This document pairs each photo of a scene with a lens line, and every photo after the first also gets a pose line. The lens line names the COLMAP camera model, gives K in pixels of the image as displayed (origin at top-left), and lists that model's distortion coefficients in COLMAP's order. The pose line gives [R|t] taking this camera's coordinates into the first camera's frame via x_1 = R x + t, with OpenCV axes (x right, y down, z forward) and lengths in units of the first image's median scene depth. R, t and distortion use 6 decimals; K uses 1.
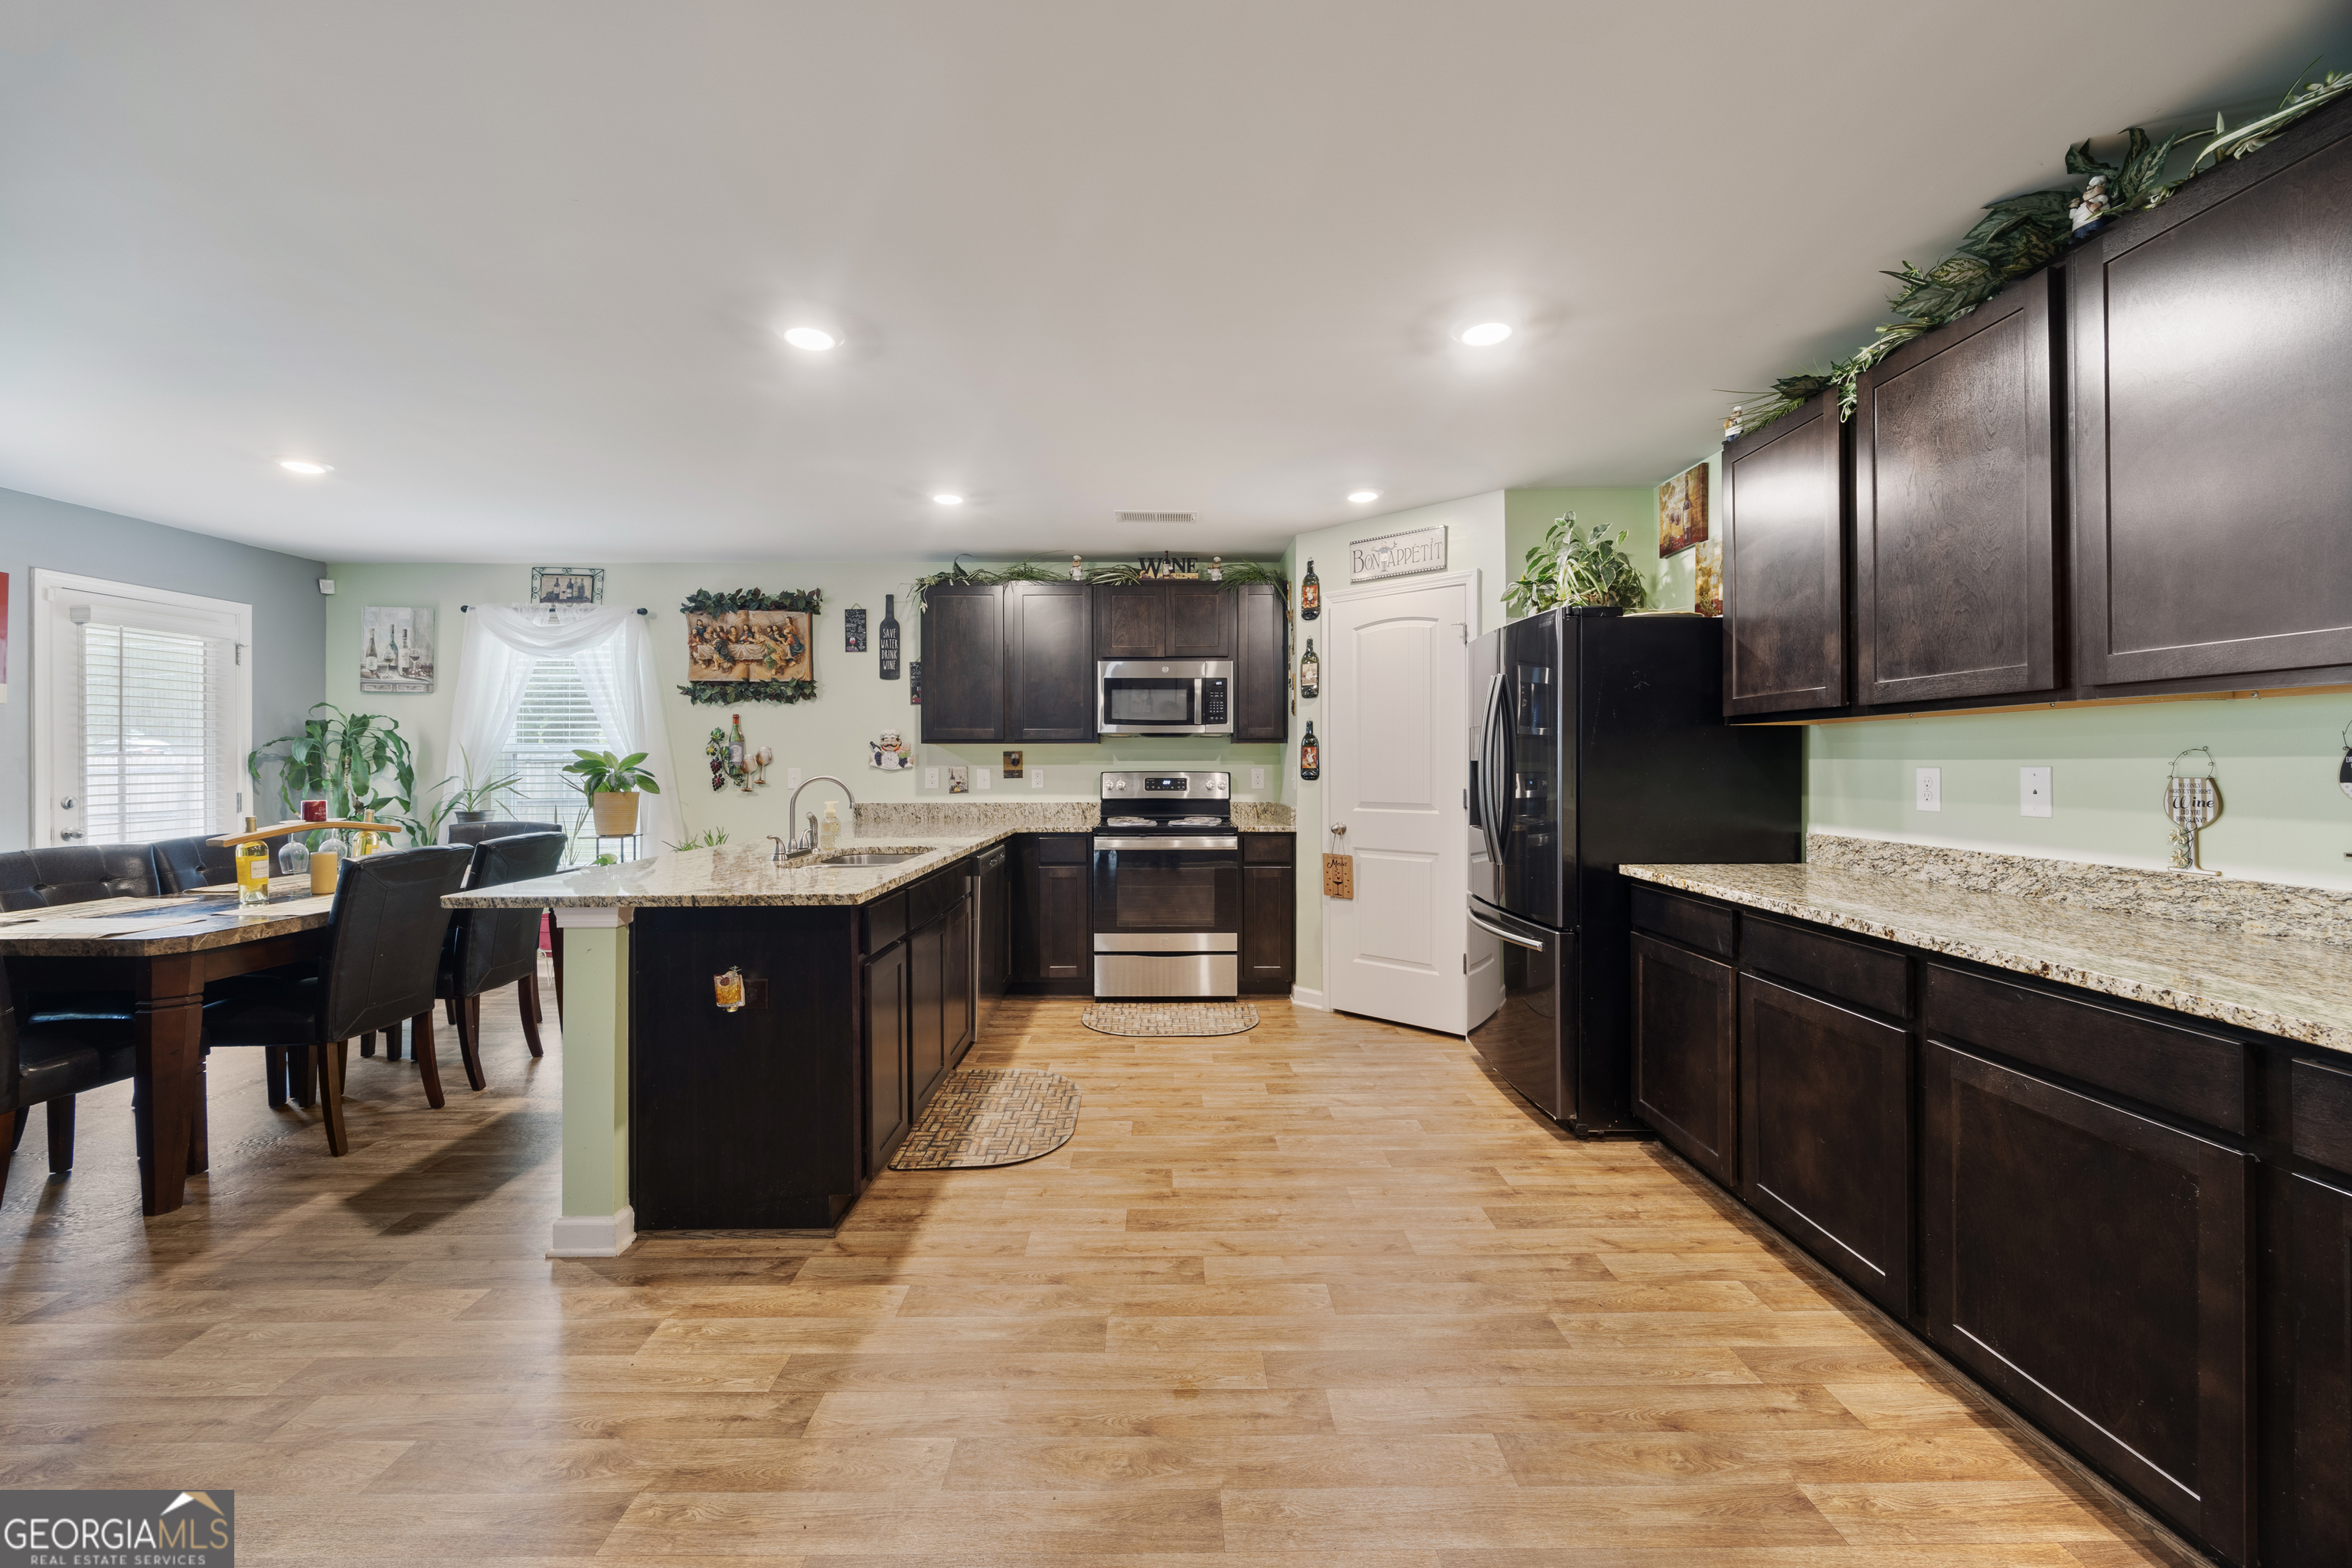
lens RADIAL K [[899.4, 0, 1160.1], [0, 899.4, 751.6], [0, 0, 1]] dist [-0.001733, -0.000204]
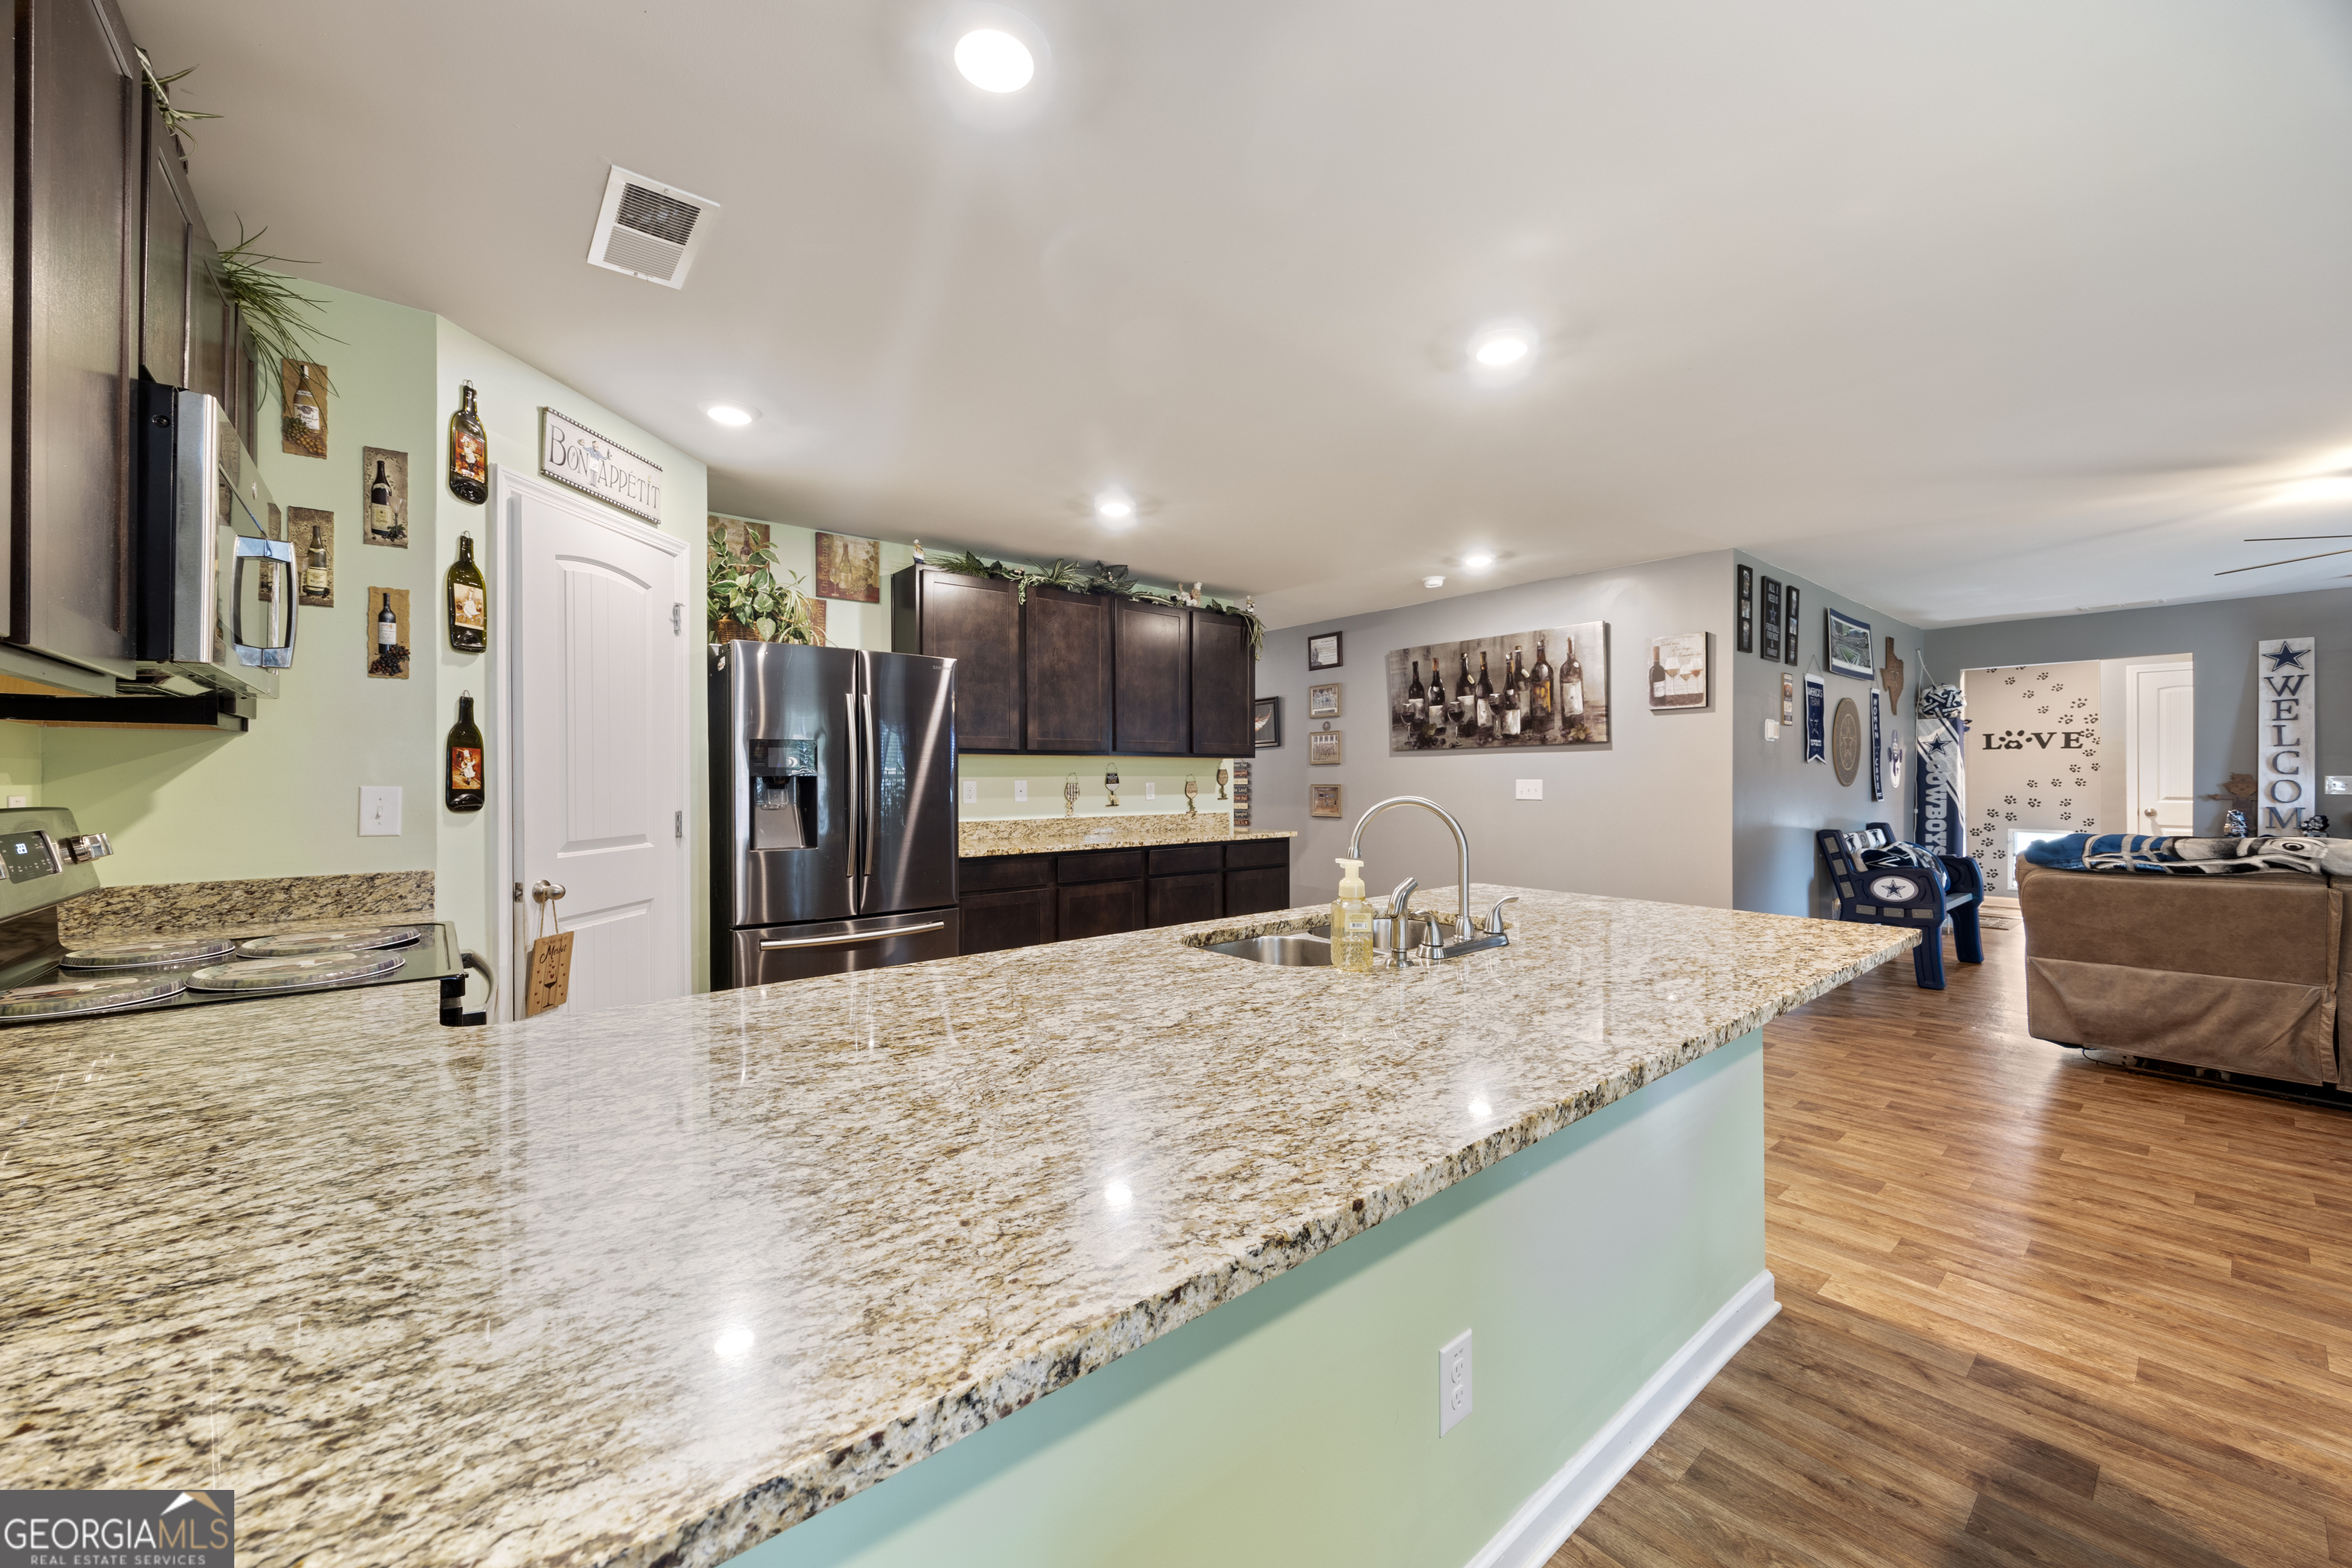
lens RADIAL K [[899.4, 0, 1162.7], [0, 899.4, 782.4], [0, 0, 1]] dist [-0.001733, -0.000204]
pose [[-0.635497, -0.003953, 0.772093, -0.687412], [-0.009756, 0.999948, -0.002911, 0.017412], [-0.772042, -0.009383, -0.635502, 1.448492]]
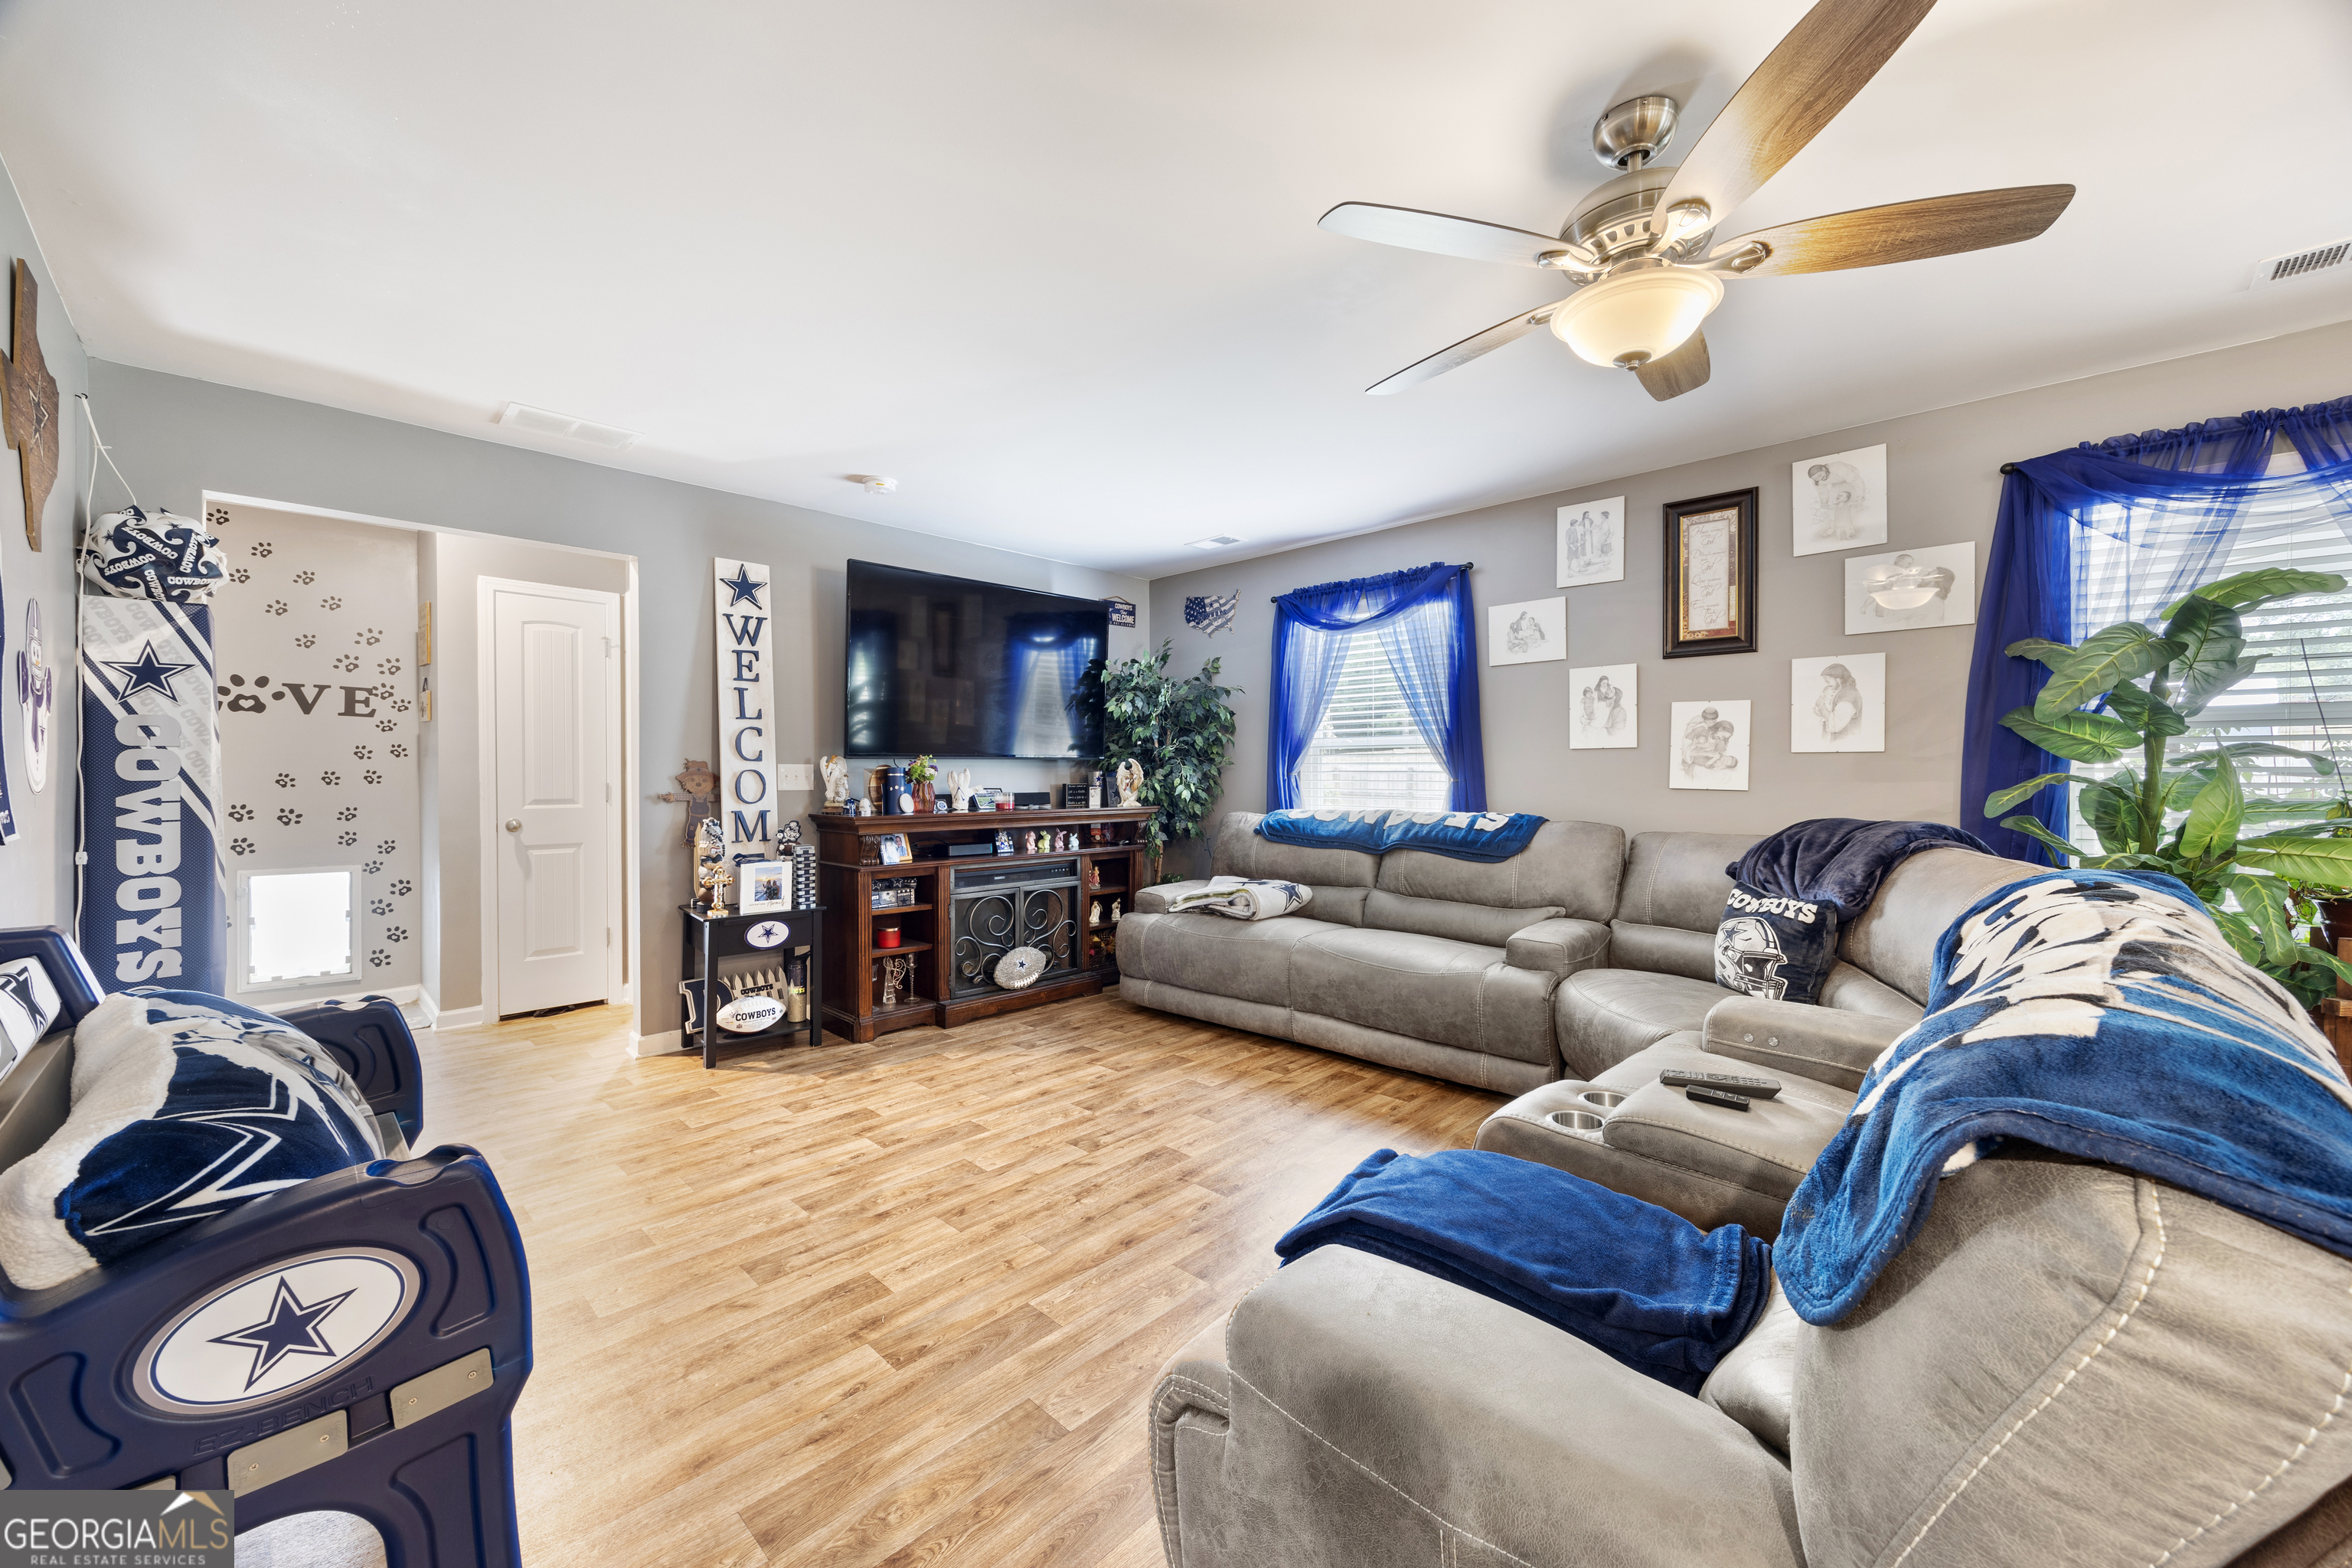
lens RADIAL K [[899.4, 0, 1183.5], [0, 899.4, 775.9], [0, 0, 1]] dist [-0.001733, -0.000204]
pose [[-0.696978, 0.001442, -0.717091, -0.456512], [0.012225, 0.999877, -0.009871, 0.014776], [0.716988, -0.015646, -0.696910, 0.555322]]
